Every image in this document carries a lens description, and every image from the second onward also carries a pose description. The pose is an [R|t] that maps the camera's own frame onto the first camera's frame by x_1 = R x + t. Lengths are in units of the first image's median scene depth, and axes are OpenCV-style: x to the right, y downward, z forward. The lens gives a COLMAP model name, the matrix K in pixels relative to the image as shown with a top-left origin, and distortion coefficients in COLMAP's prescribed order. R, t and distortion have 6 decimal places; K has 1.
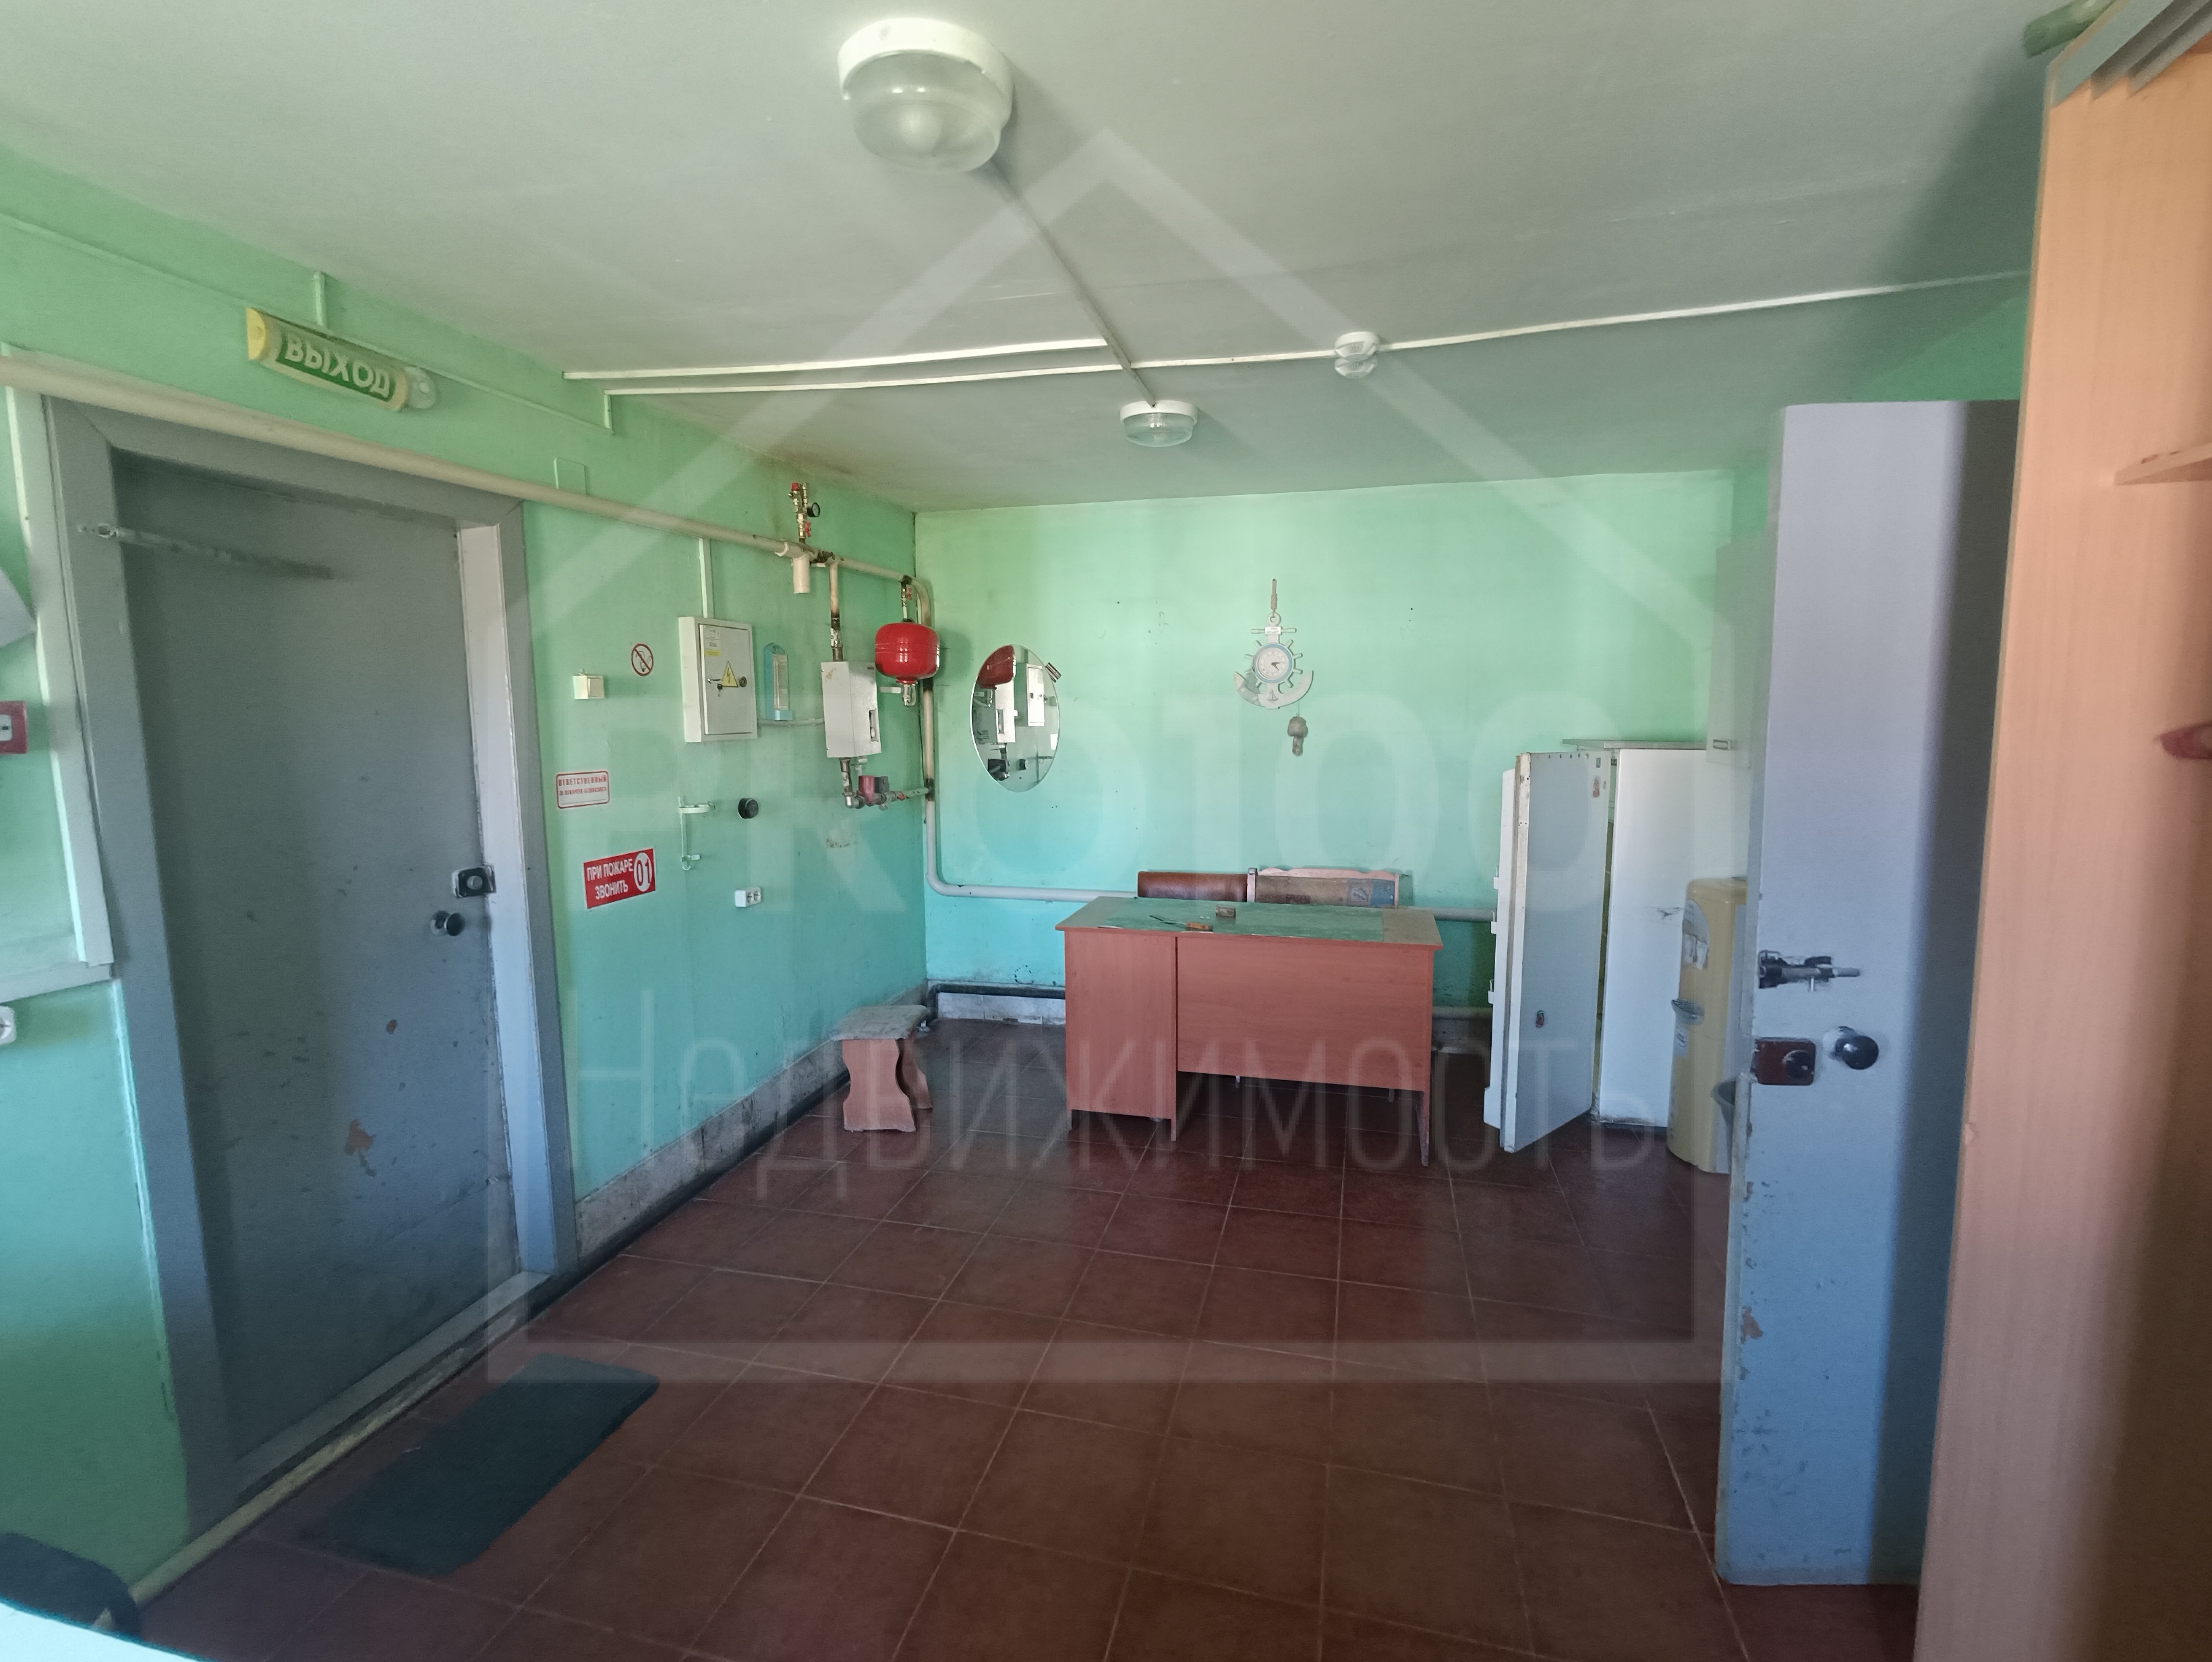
lens RADIAL K [[994.9, 0, 1120.5], [0, 994.9, 822.4], [0, 0, 1]] dist [-0.005895, 0.000108]
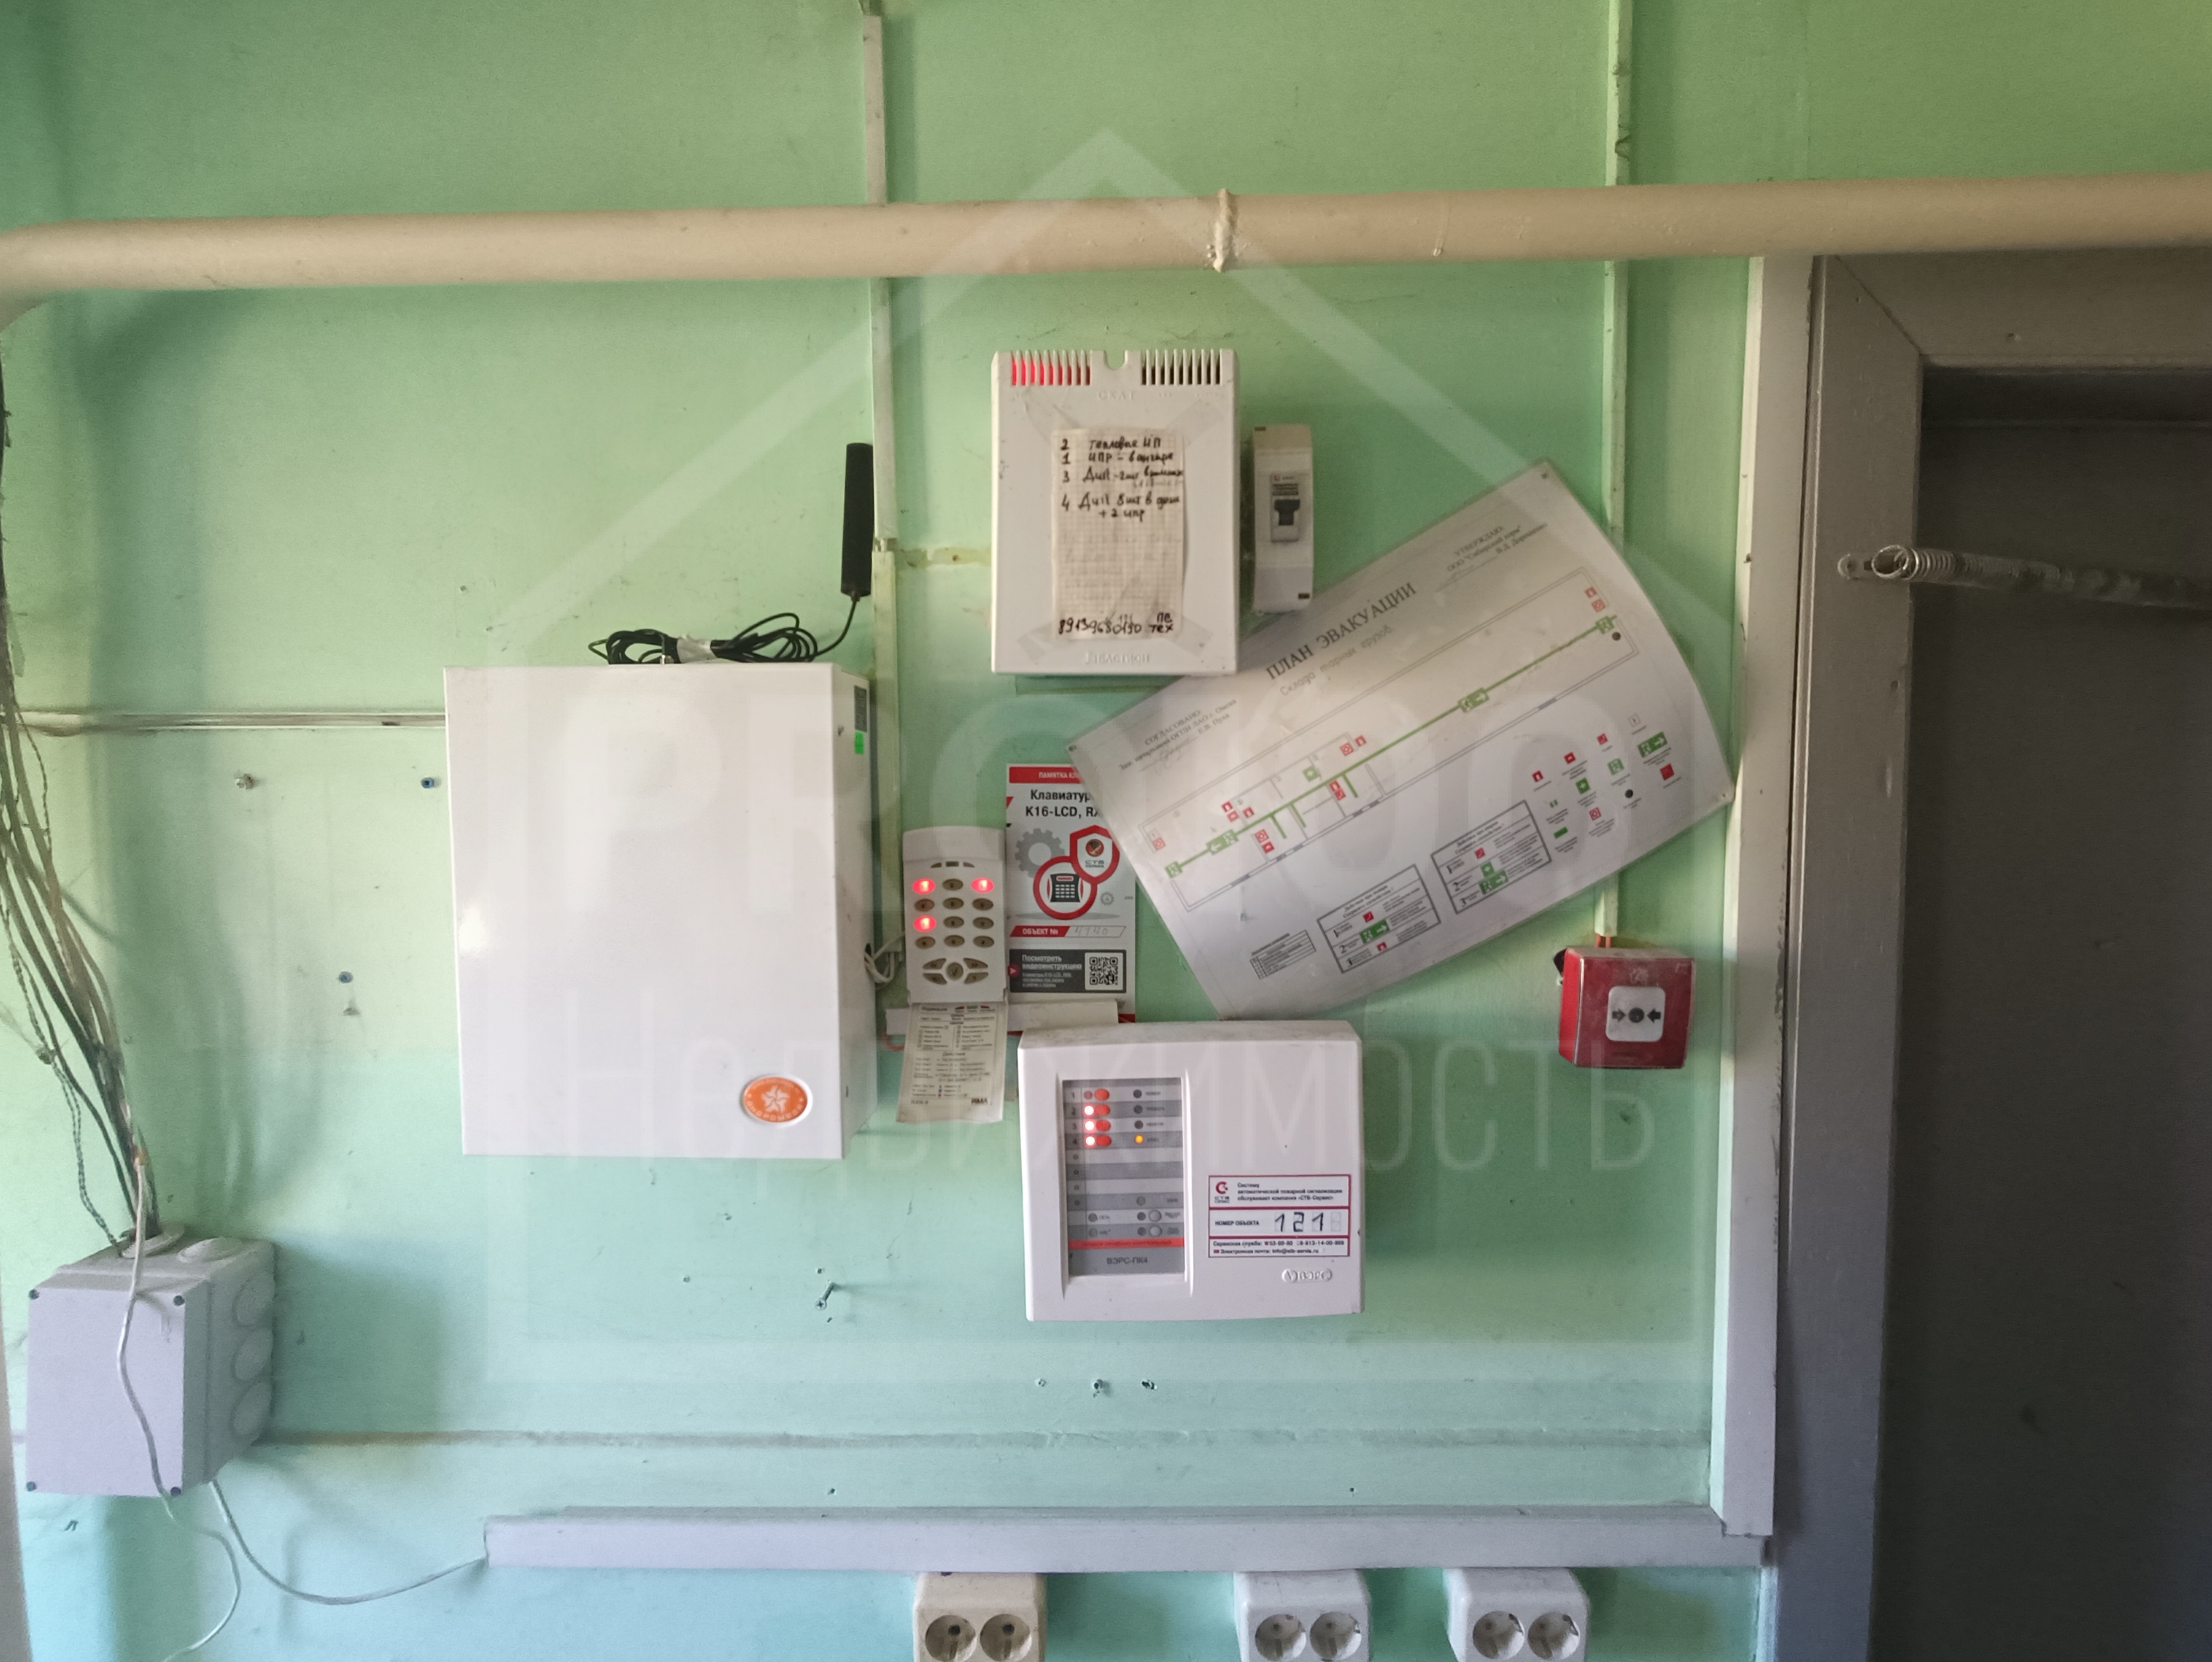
lens RADIAL K [[994.9, 0, 1112.5], [0, 994.9, 839.5], [0, 0, 1]] dist [-0.005895, 0.000108]
pose [[0.224412, 0.055726, -0.972900, -0.673398], [-0.110898, 0.993338, 0.031317, -0.150656], [0.968164, 0.100865, 0.229097, 0.583128]]
